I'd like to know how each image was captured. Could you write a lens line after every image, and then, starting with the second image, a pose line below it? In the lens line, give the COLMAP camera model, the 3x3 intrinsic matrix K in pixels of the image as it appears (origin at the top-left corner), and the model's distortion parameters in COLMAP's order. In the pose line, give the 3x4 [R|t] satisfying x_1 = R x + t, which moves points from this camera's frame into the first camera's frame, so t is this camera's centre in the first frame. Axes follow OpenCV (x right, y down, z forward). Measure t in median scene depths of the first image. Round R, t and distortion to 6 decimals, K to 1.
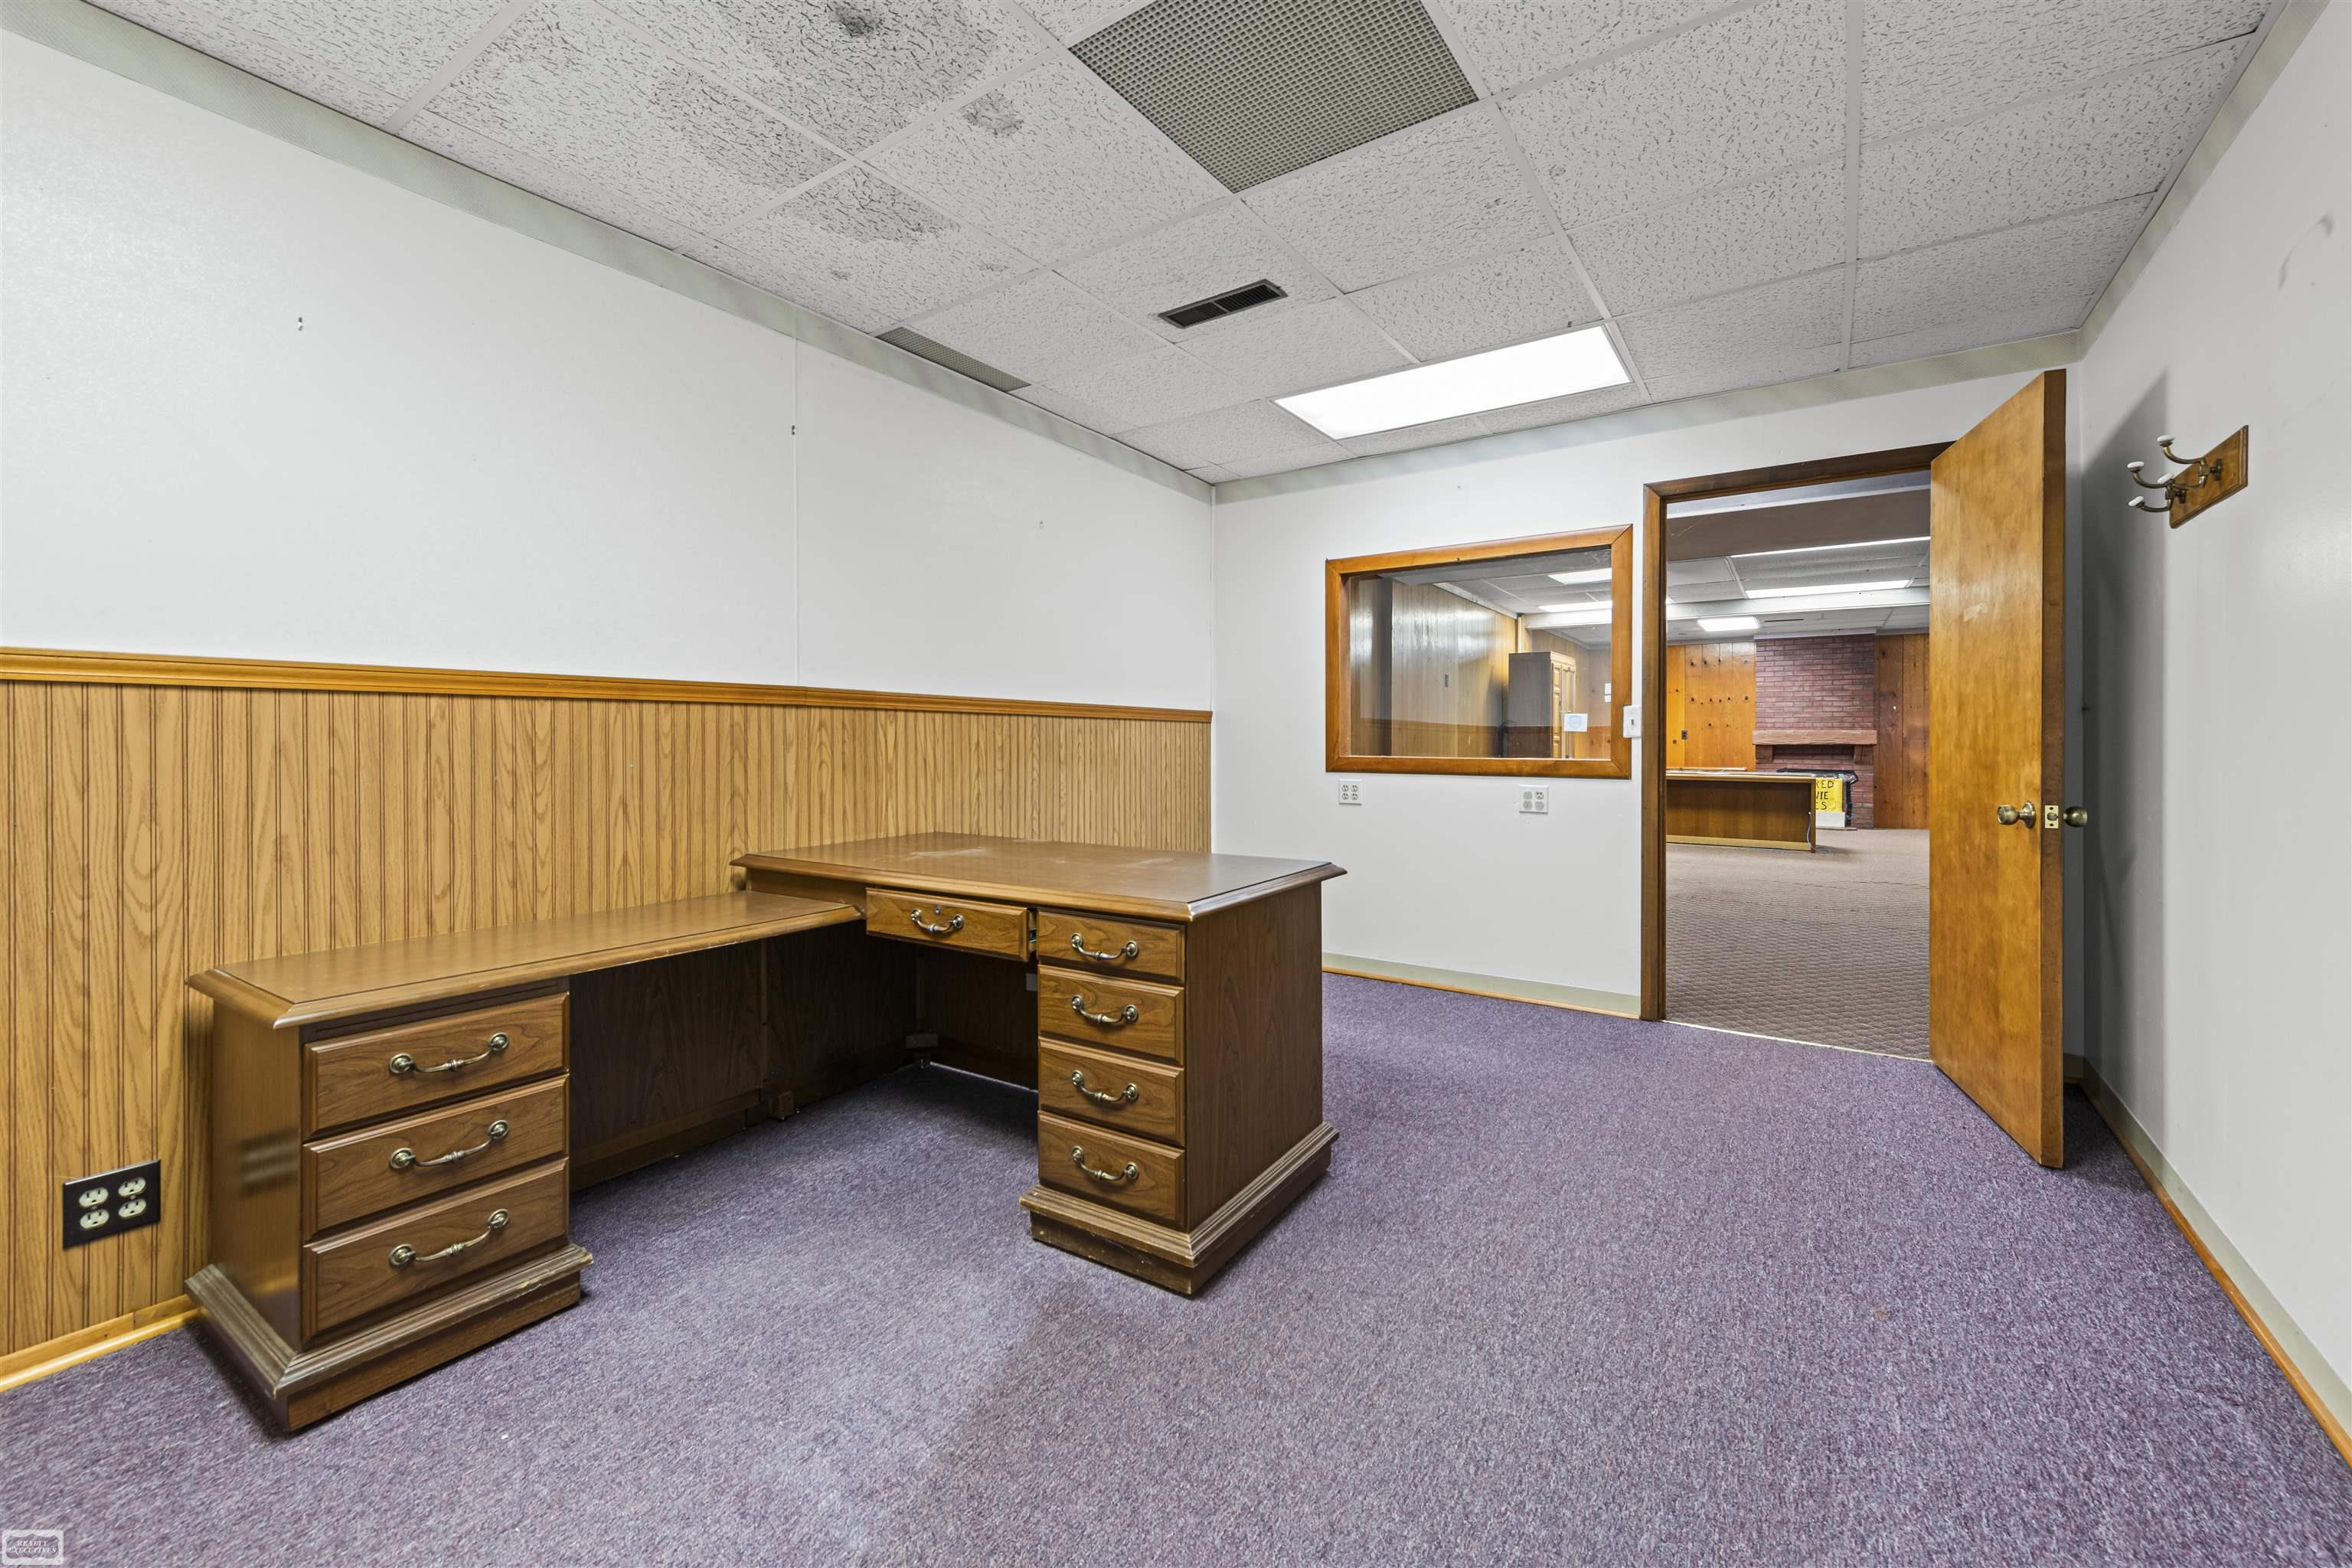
lens RADIAL K [[956.2, 0, 1175.7], [0, 956.2, 742.0], [0, 0, 1]] dist [-0.000159, -0.000027]
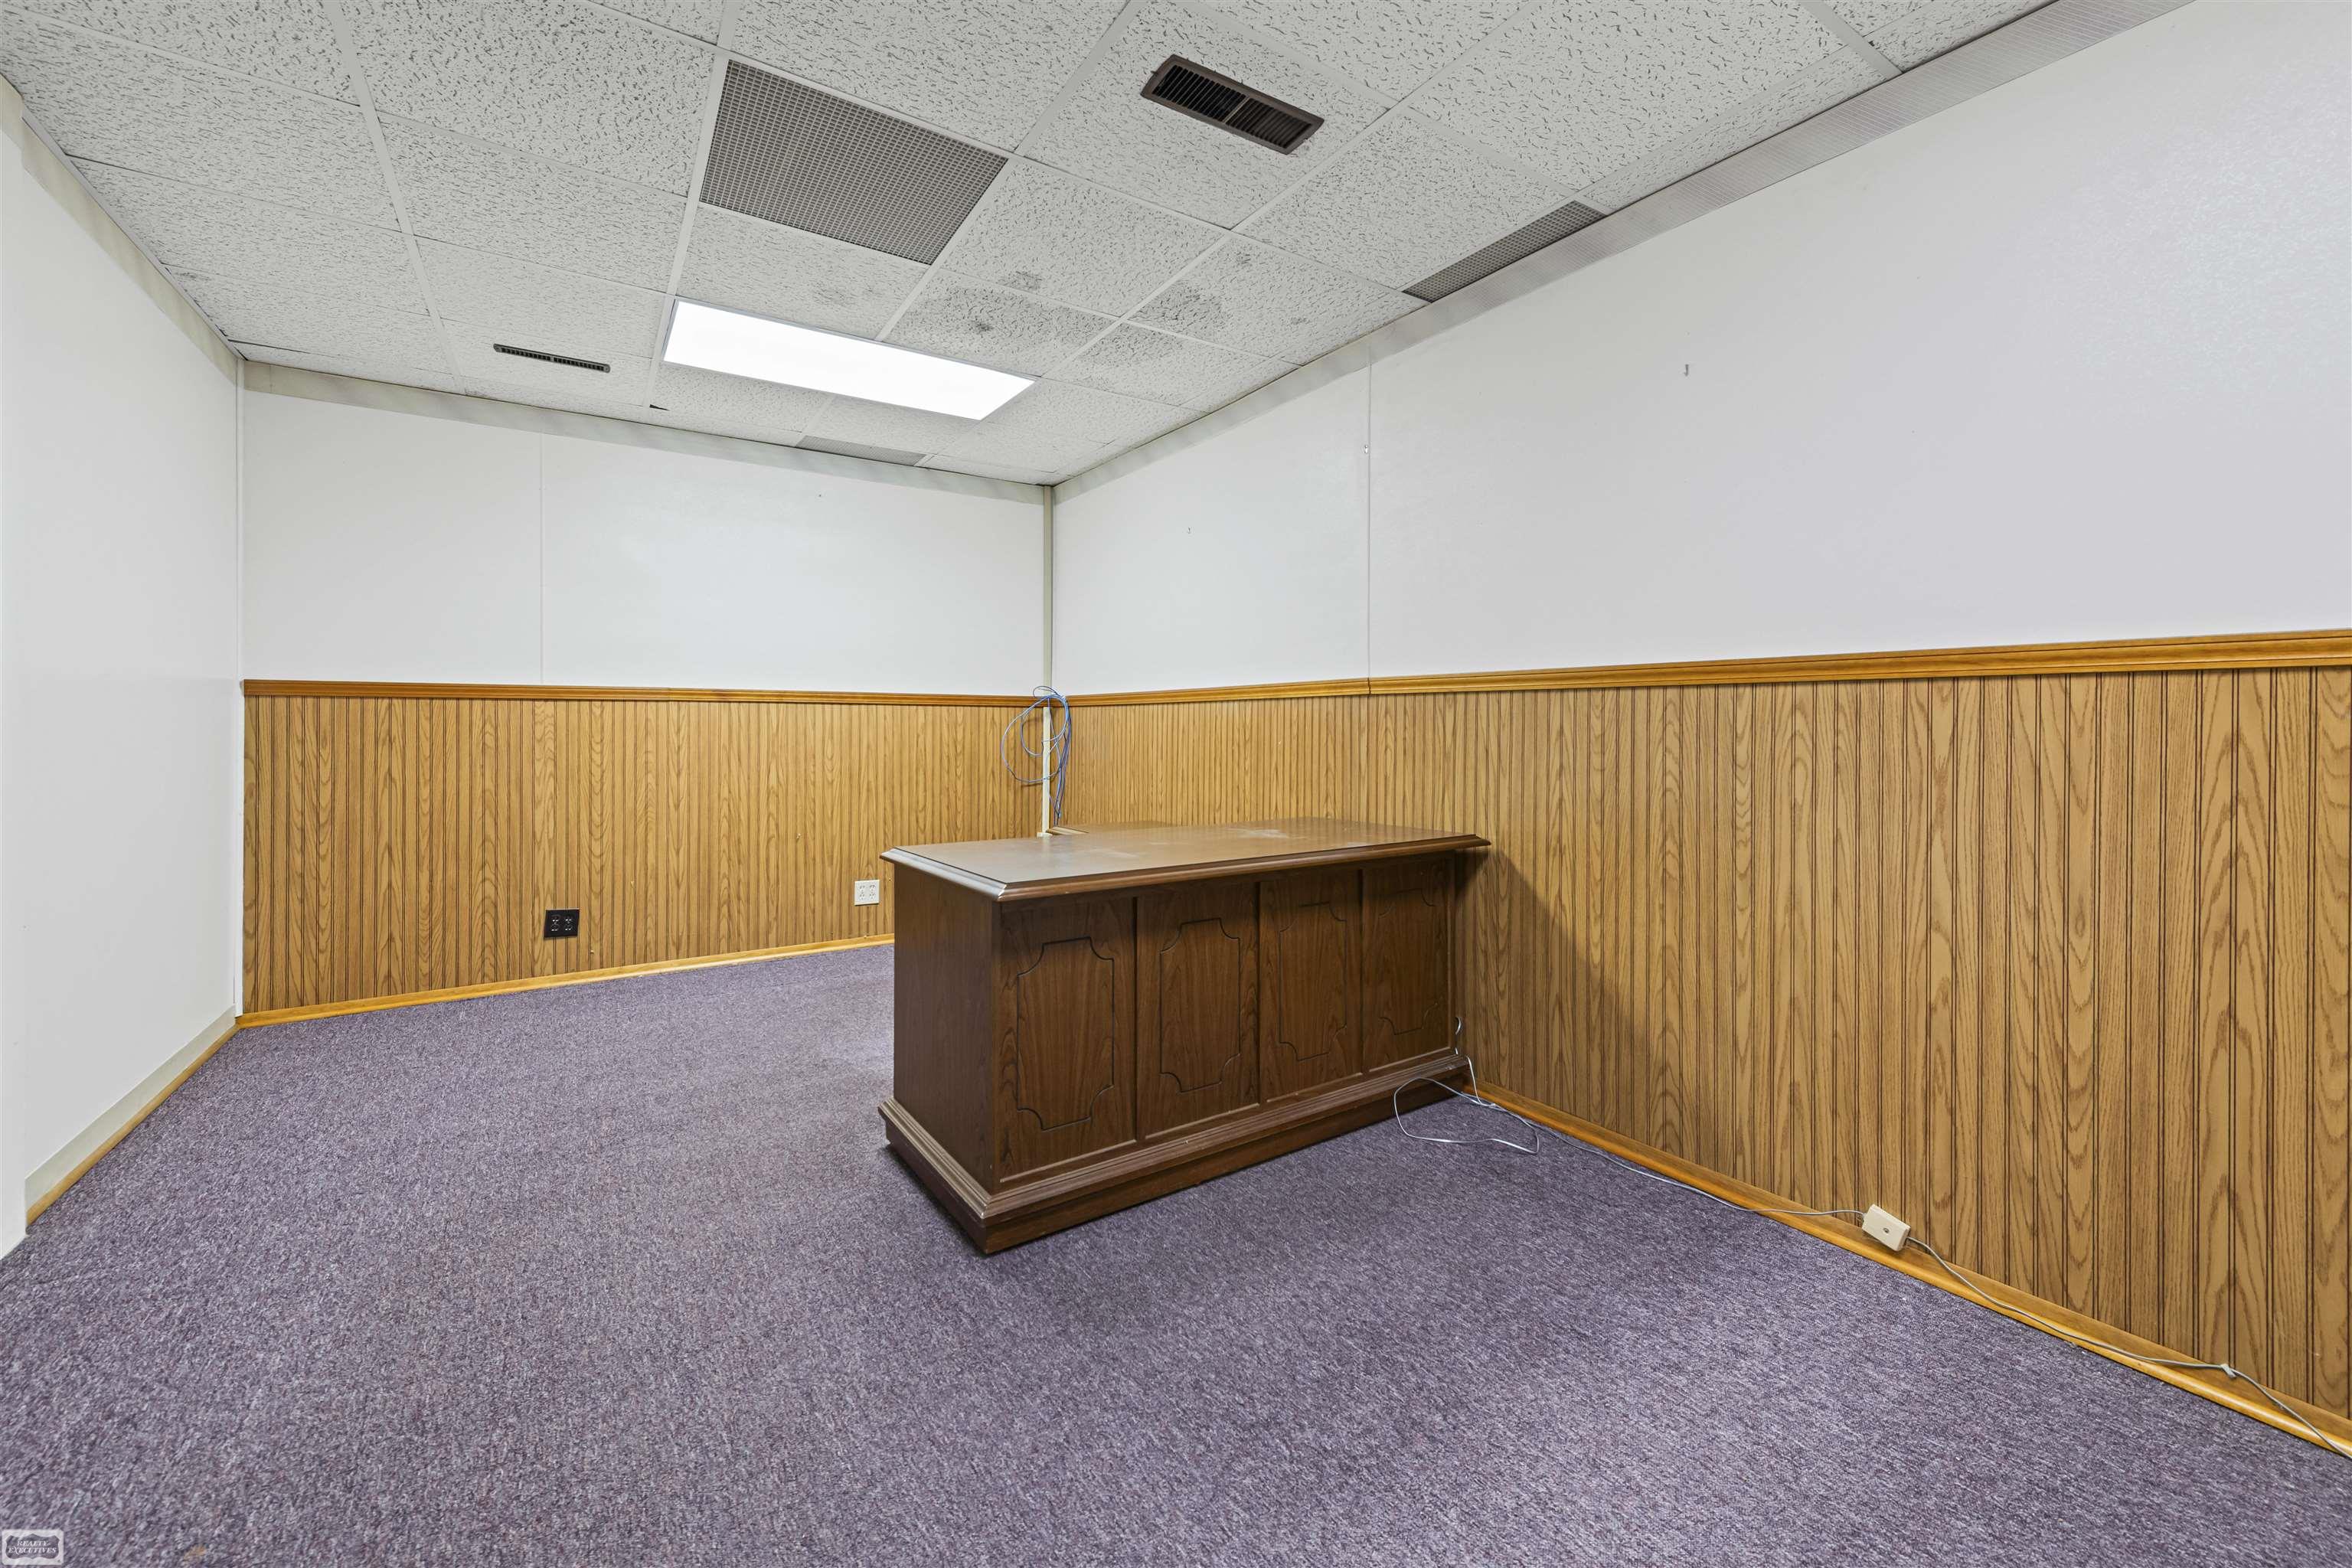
lens RADIAL K [[928.8, 0, 1175.5], [0, 928.8, 726.8], [0, 0, 1]] dist [0.000145, -0.000034]
pose [[-0.378404, 0.000561, -0.925641, 0.622036], [-0.003516, 0.999992, 0.002043, -0.001925], [0.925634, 0.004028, -0.378399, 1.088397]]
